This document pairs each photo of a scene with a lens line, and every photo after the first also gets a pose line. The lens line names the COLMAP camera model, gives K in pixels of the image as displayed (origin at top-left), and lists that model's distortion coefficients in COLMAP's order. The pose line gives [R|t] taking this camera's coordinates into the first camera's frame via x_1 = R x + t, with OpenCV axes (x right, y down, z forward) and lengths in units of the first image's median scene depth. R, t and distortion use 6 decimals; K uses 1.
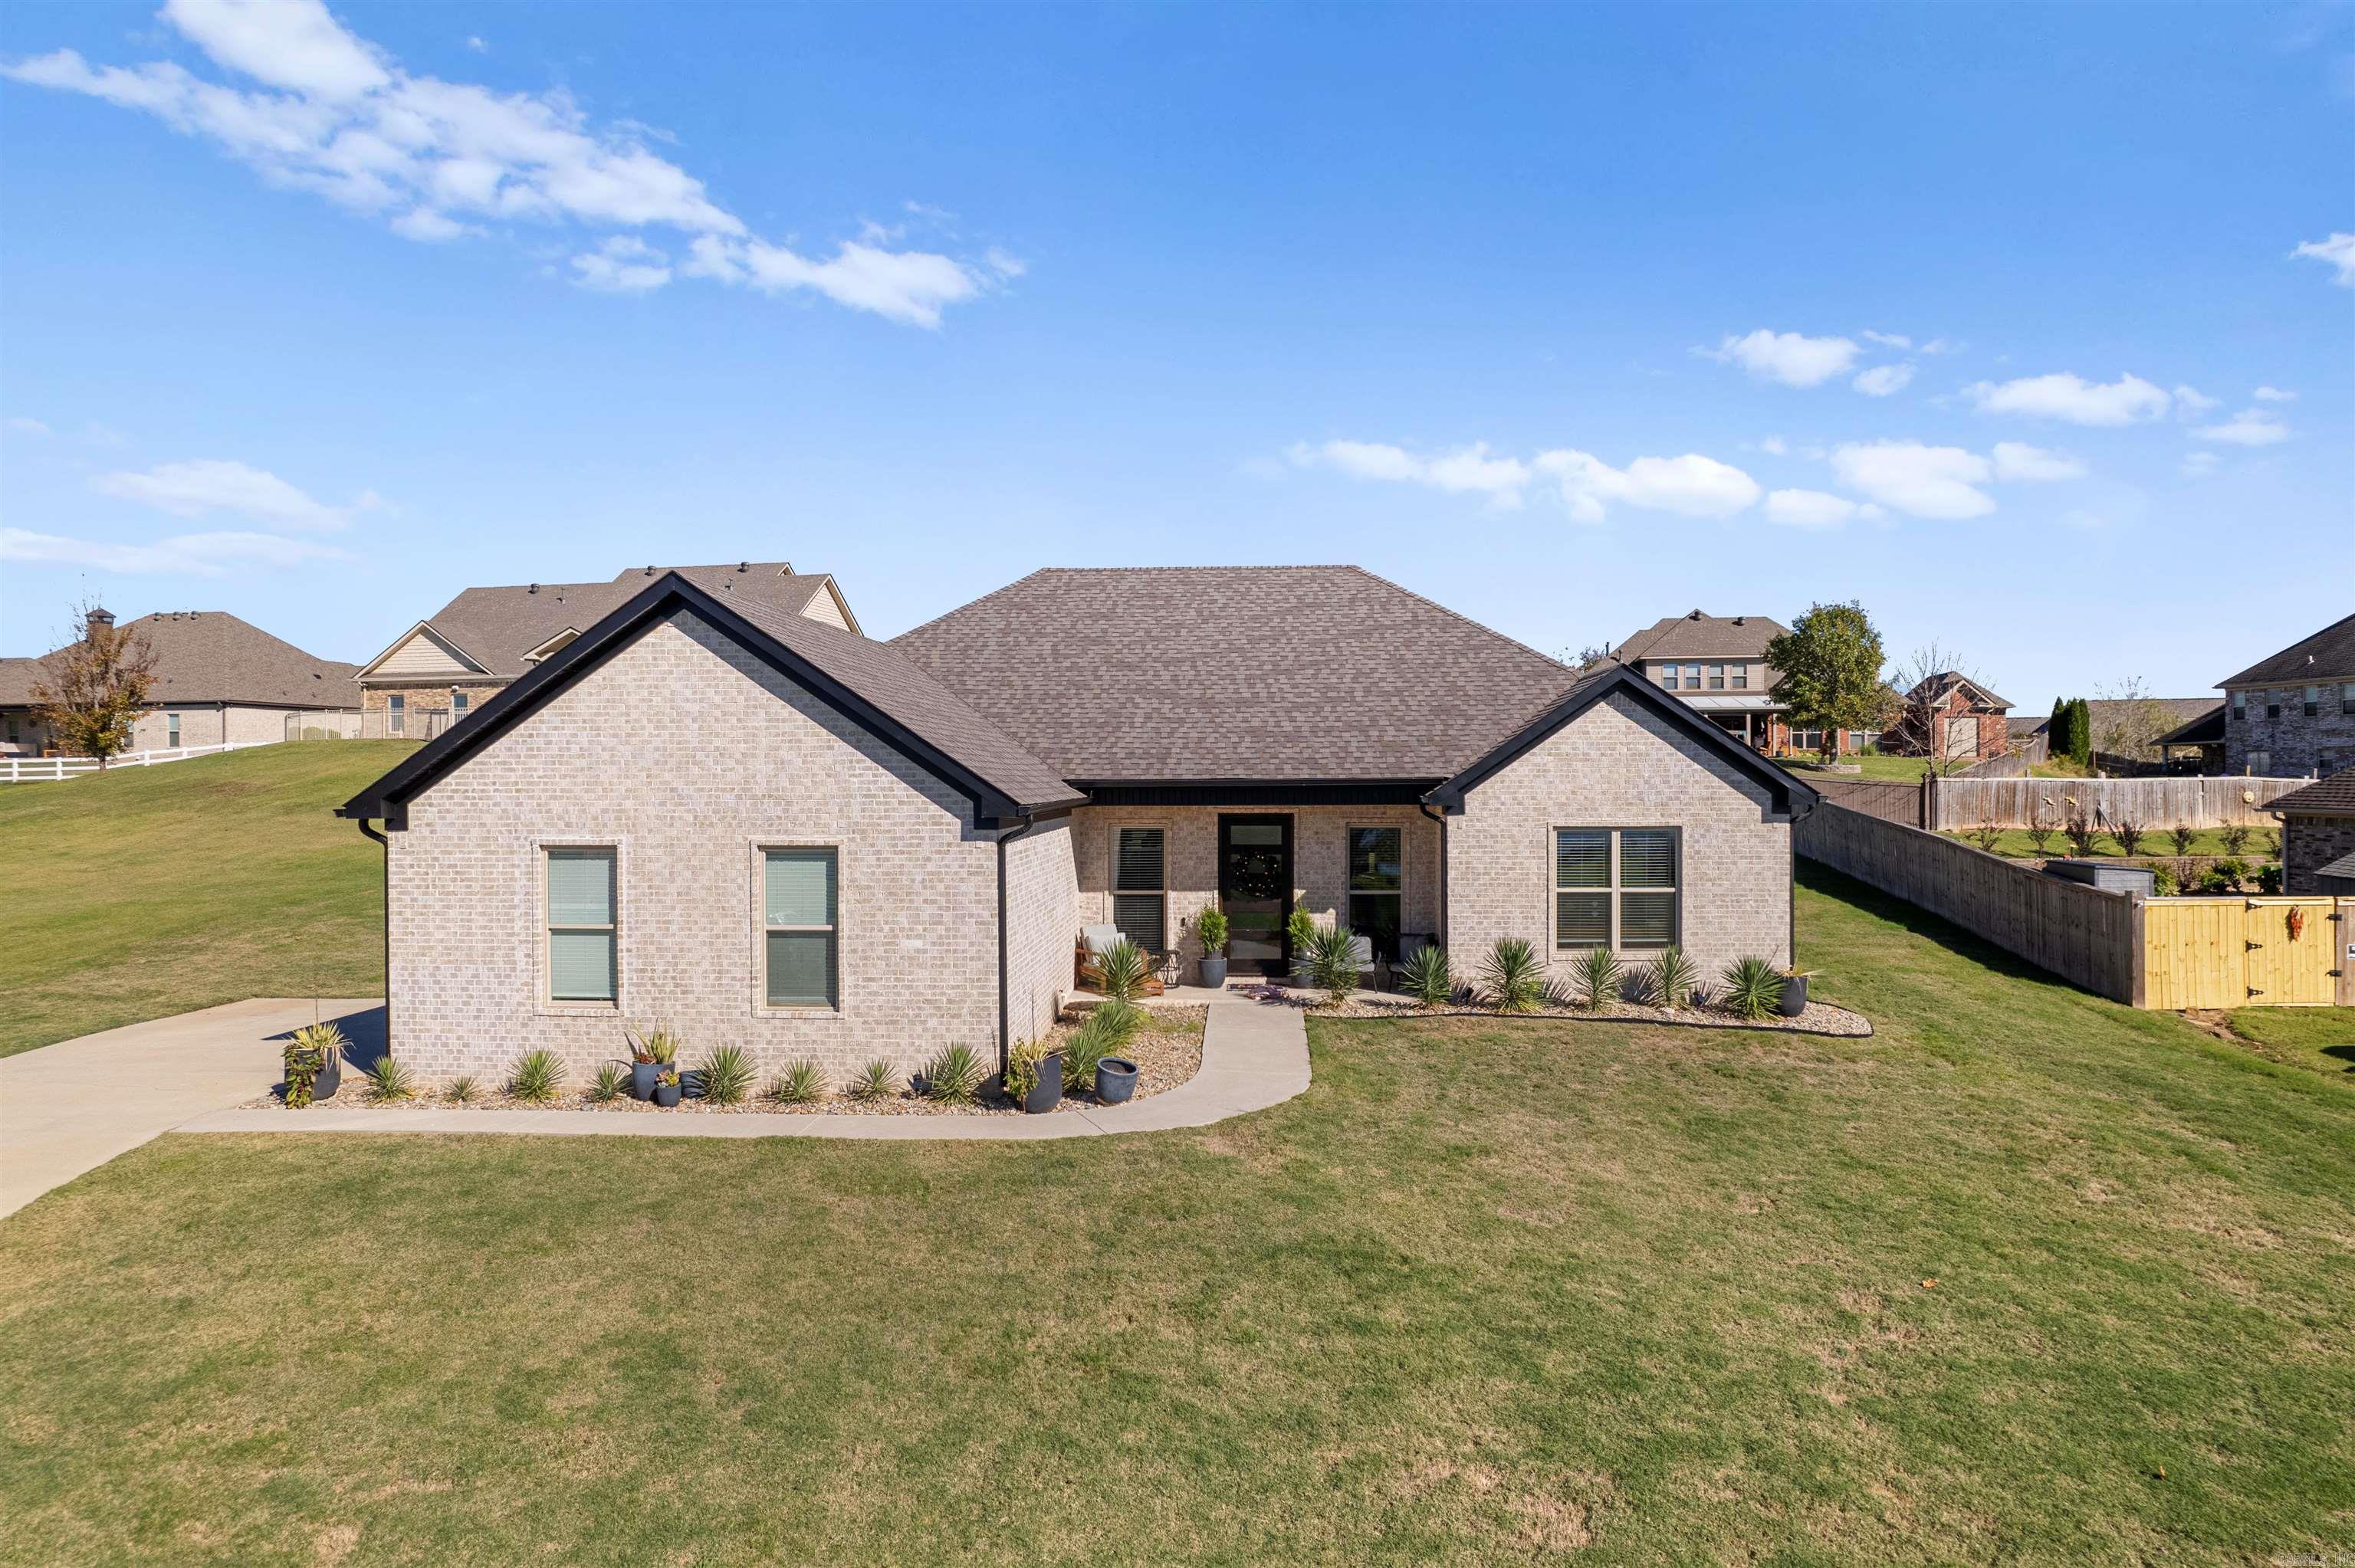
lens RADIAL K [[1523.8, 0, 1177.5], [0, 1523.8, 784.0], [0, 0, 1]] dist [-0.101871, 0.091286]
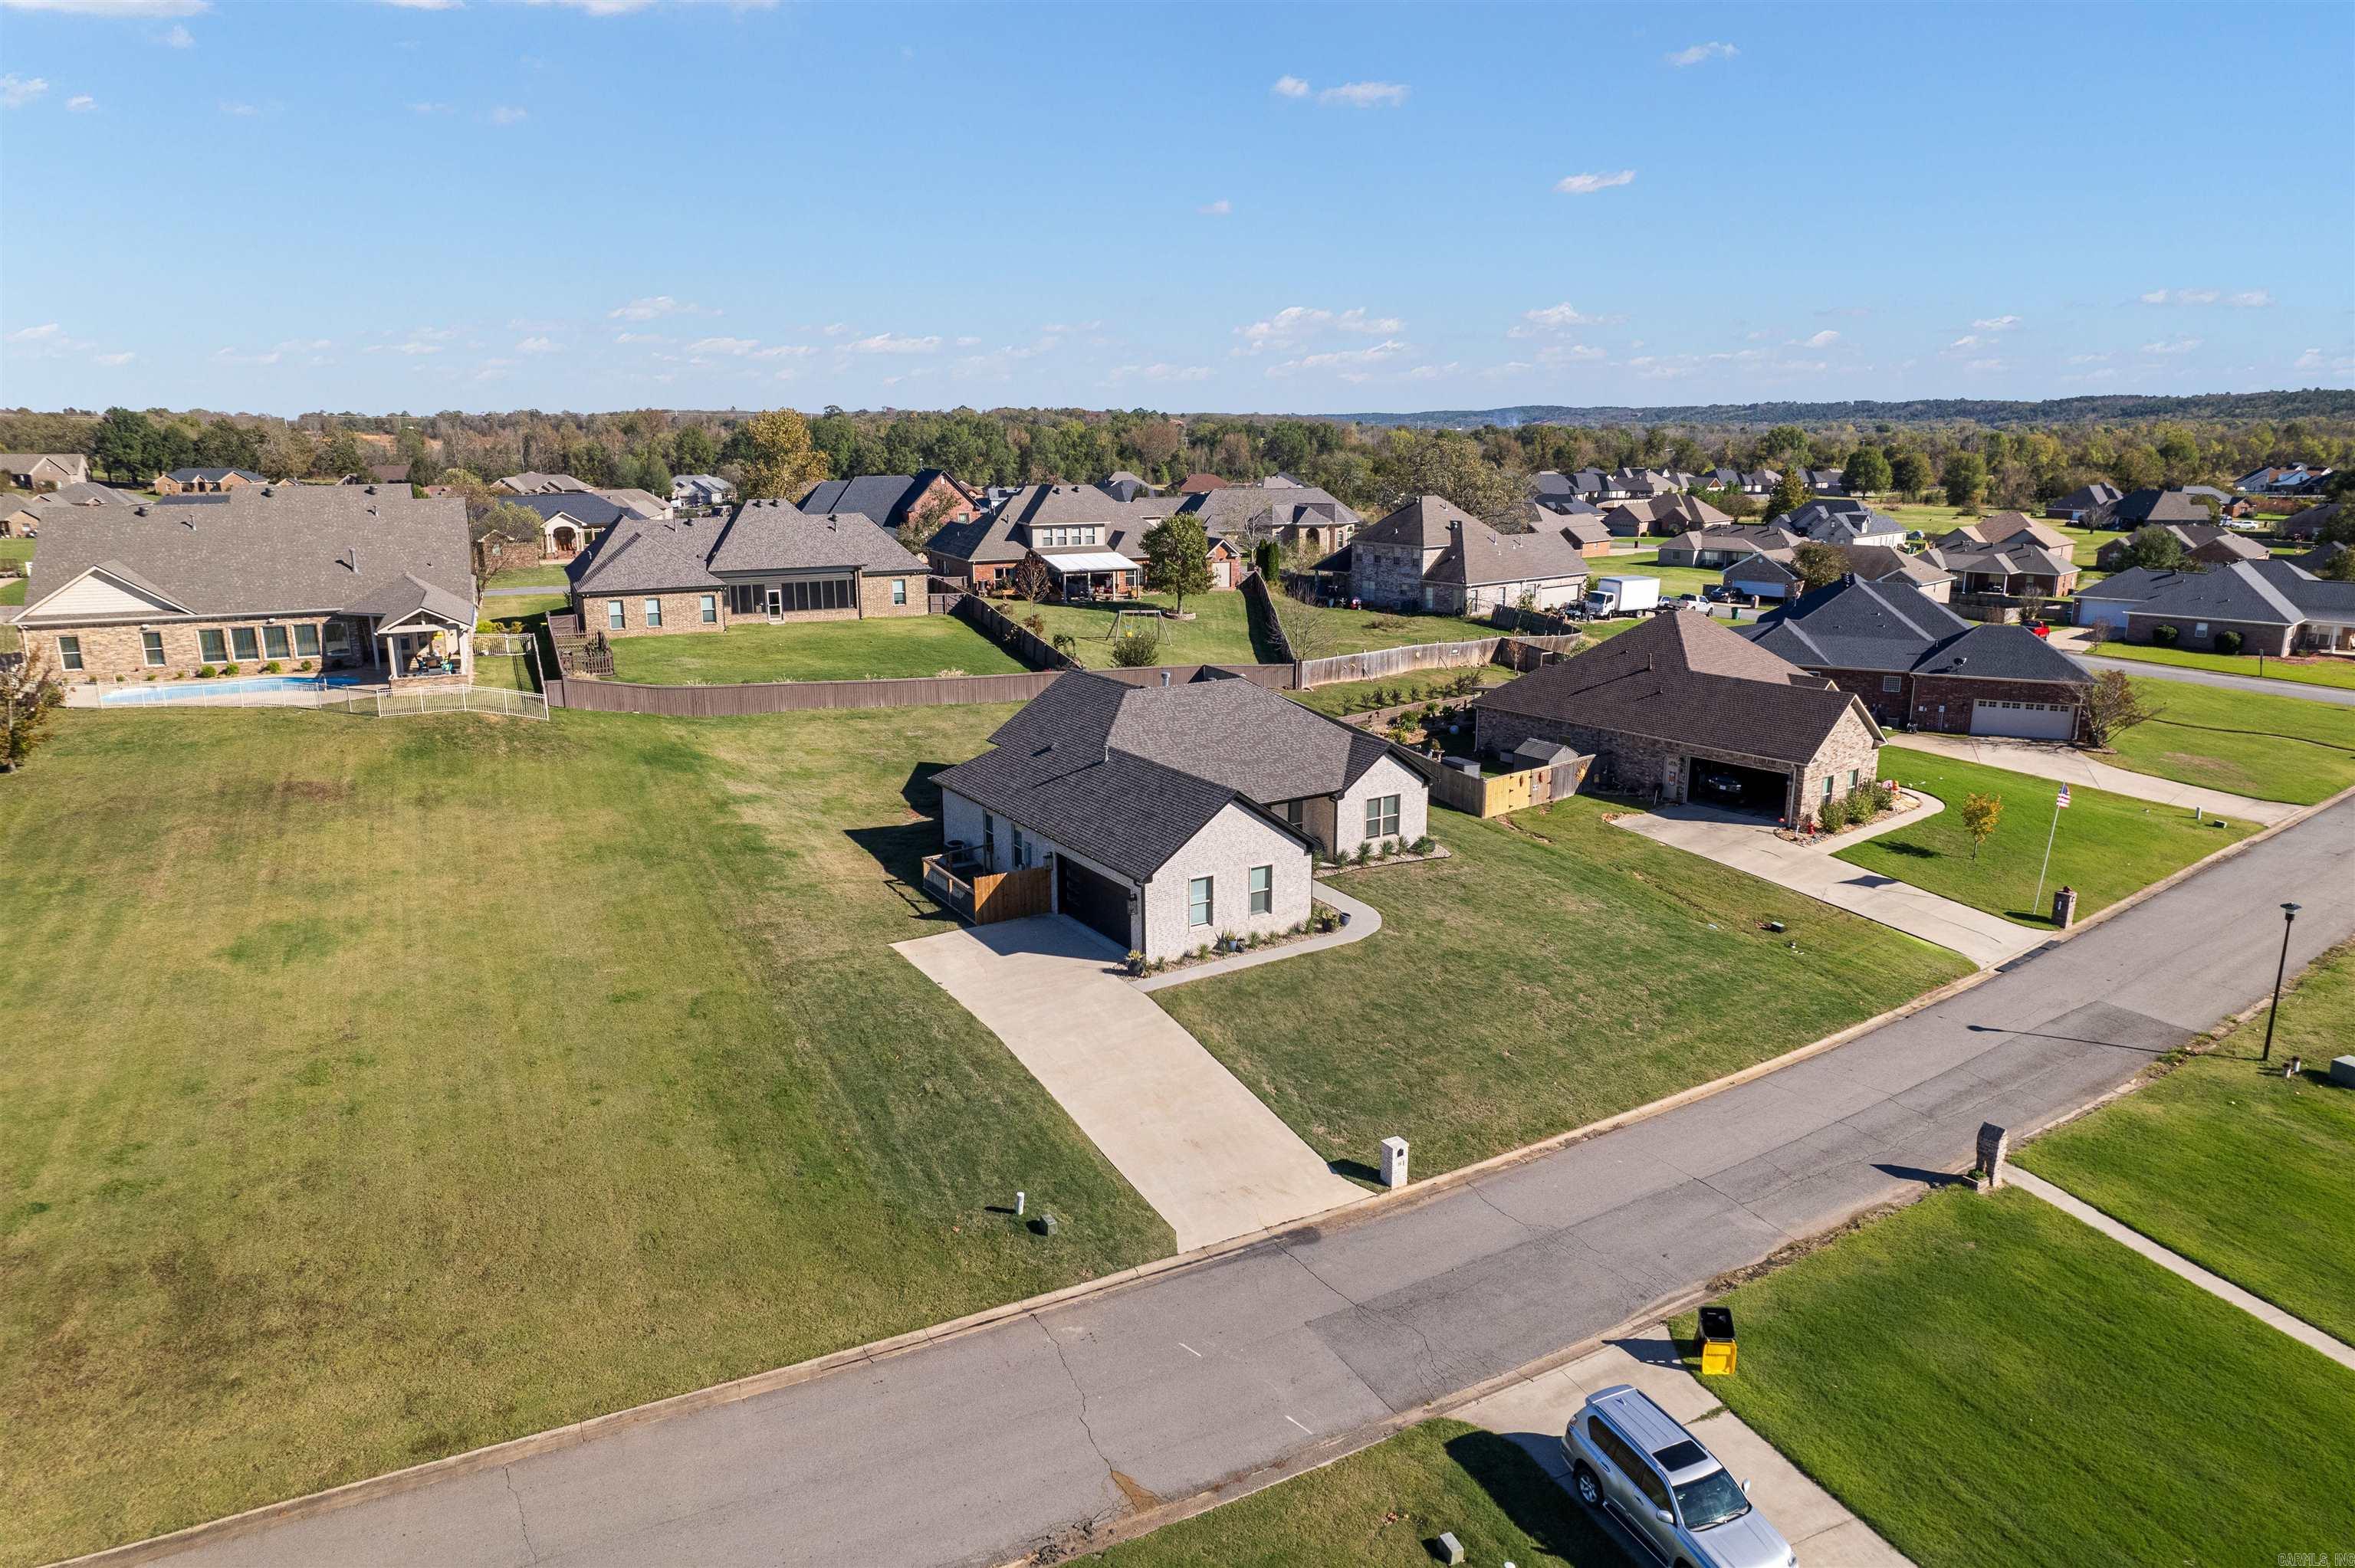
lens RADIAL K [[1523.8, 0, 1177.5], [0, 1523.8, 784.0], [0, 0, 1]] dist [-0.101871, 0.091286]
pose [[0.810694, -0.133298, 0.570094, -1.702702], [0.001767, 0.974289, 0.225294, -0.657210], [-0.585467, -0.181637, 0.790086, -1.081477]]
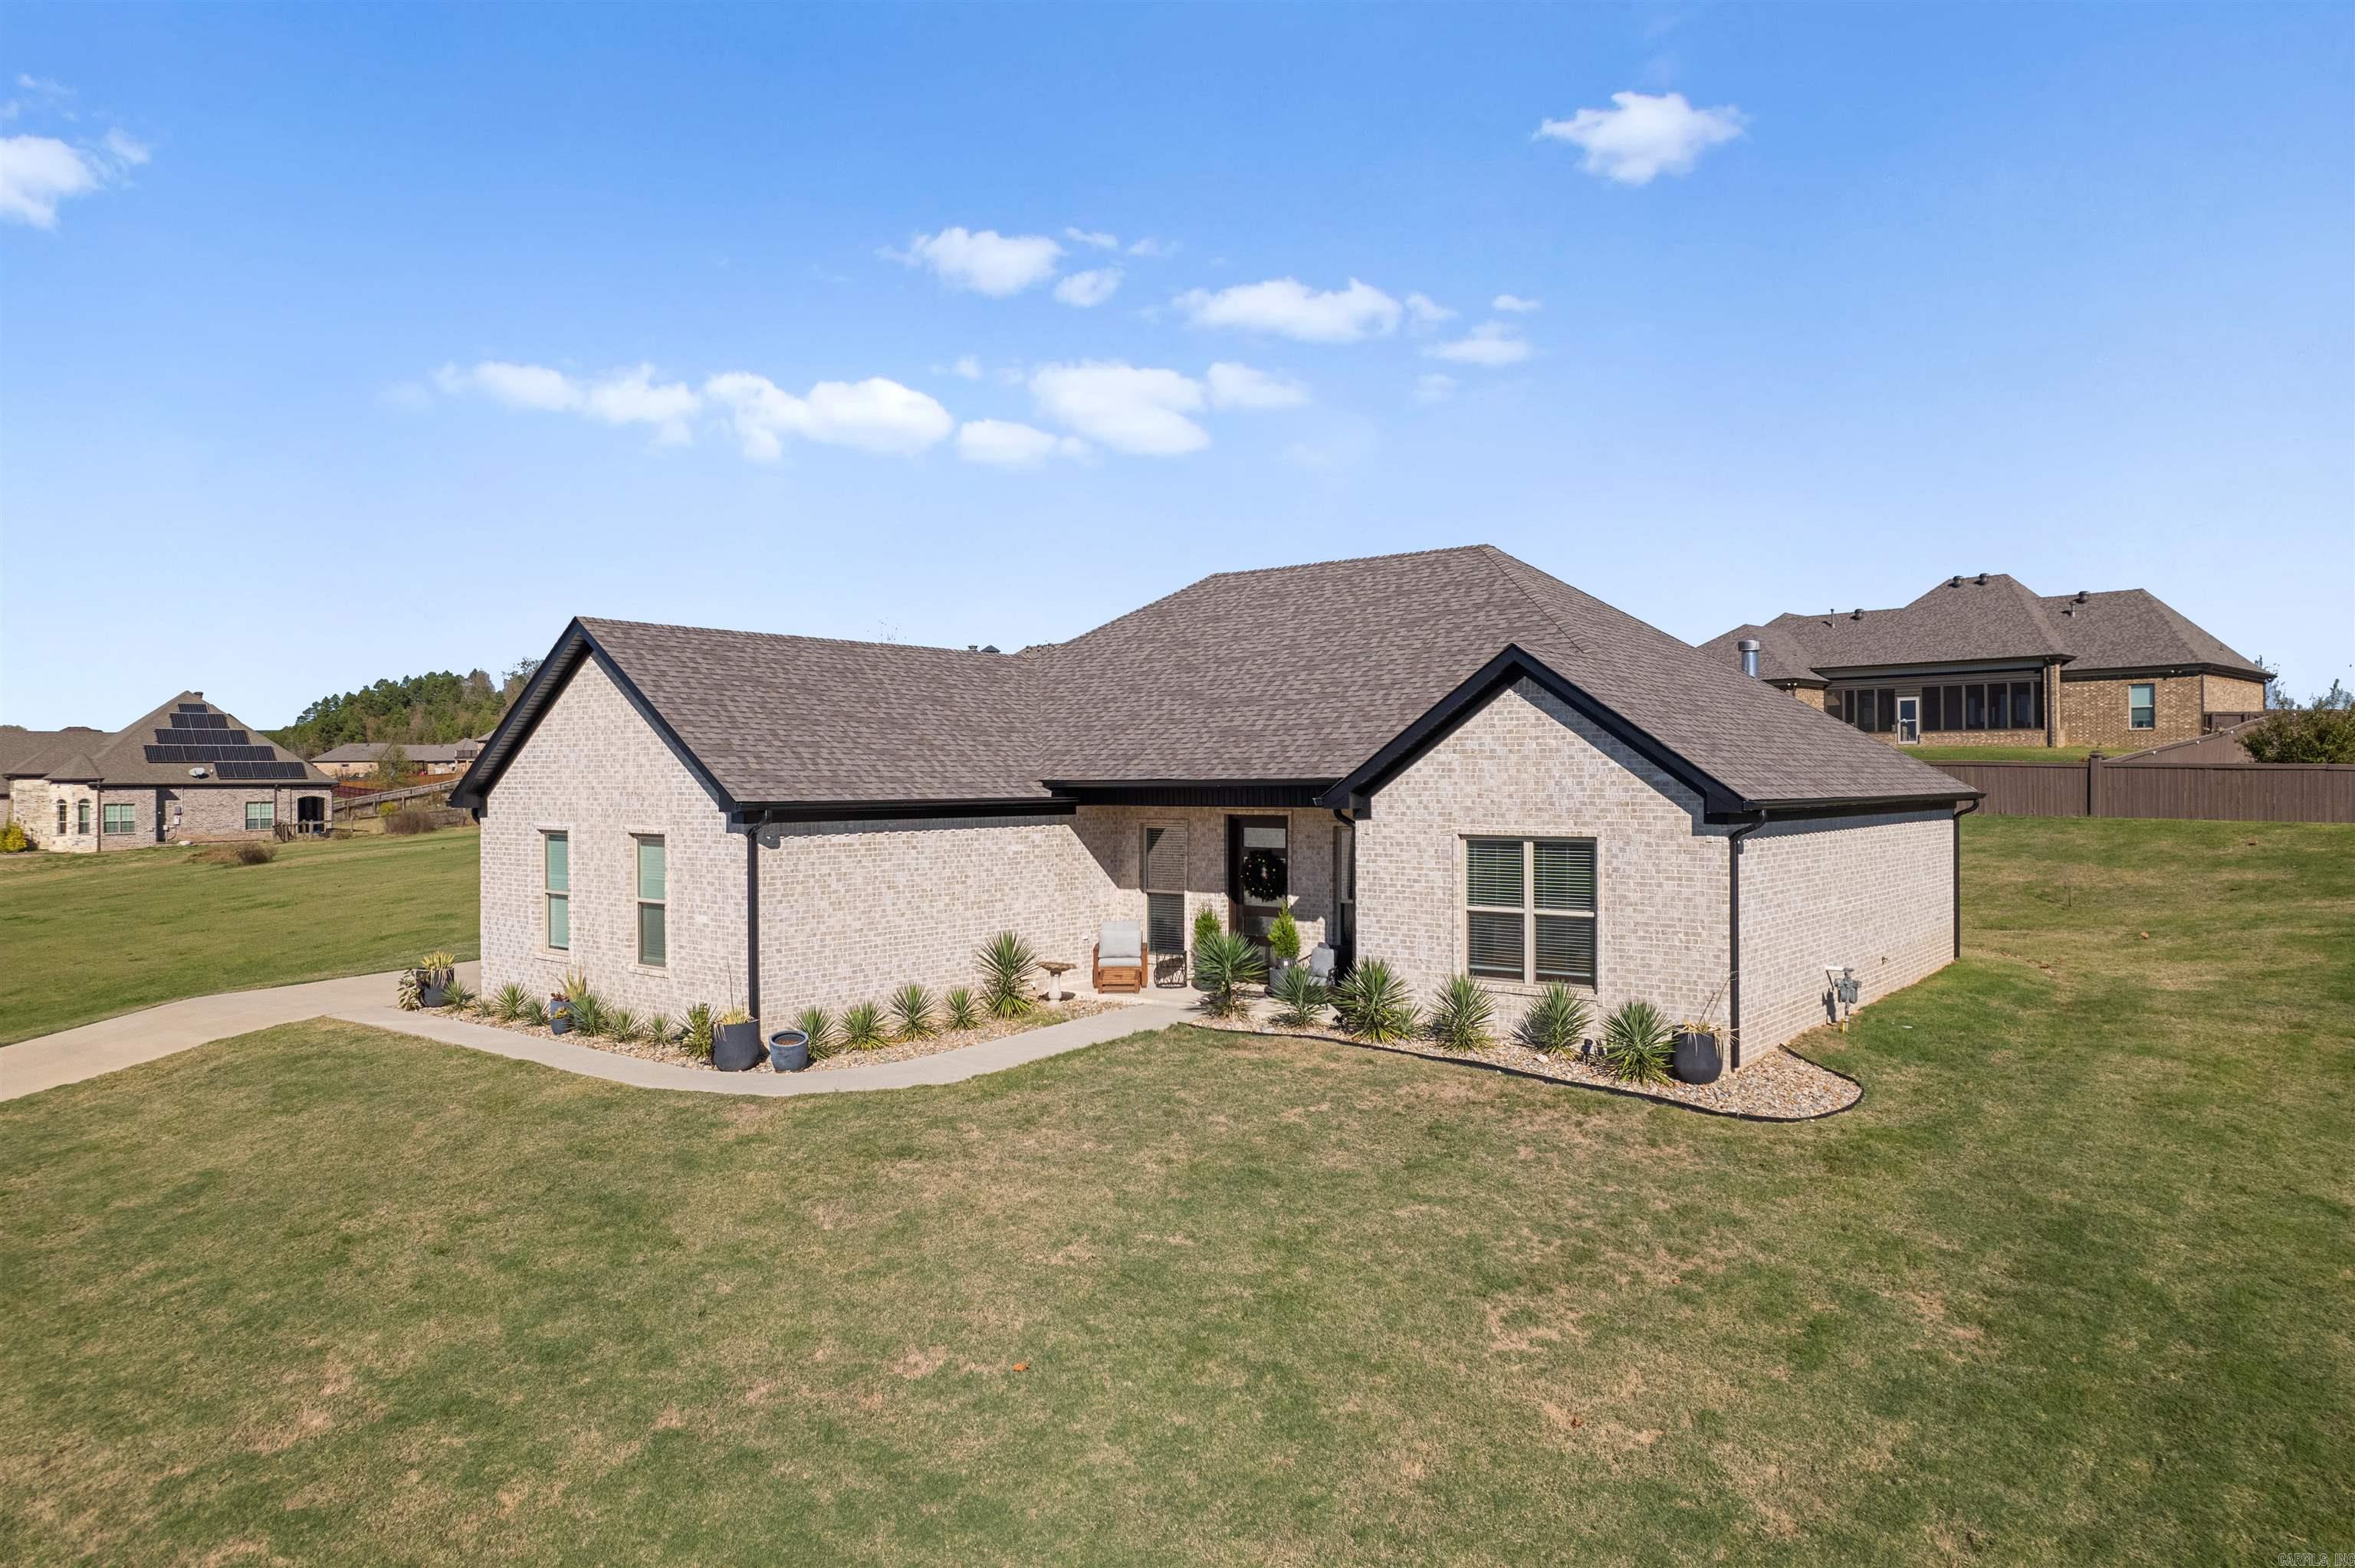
lens RADIAL K [[1523.8, 0, 1177.5], [0, 1523.8, 784.0], [0, 0, 1]] dist [-0.101871, 0.091286]
pose [[0.814381, 0.001709, -0.580328, 0.624154], [-0.002383, 0.999997, -0.000399, -0.000081], [0.580326, 0.001708, 0.814382, 0.199011]]
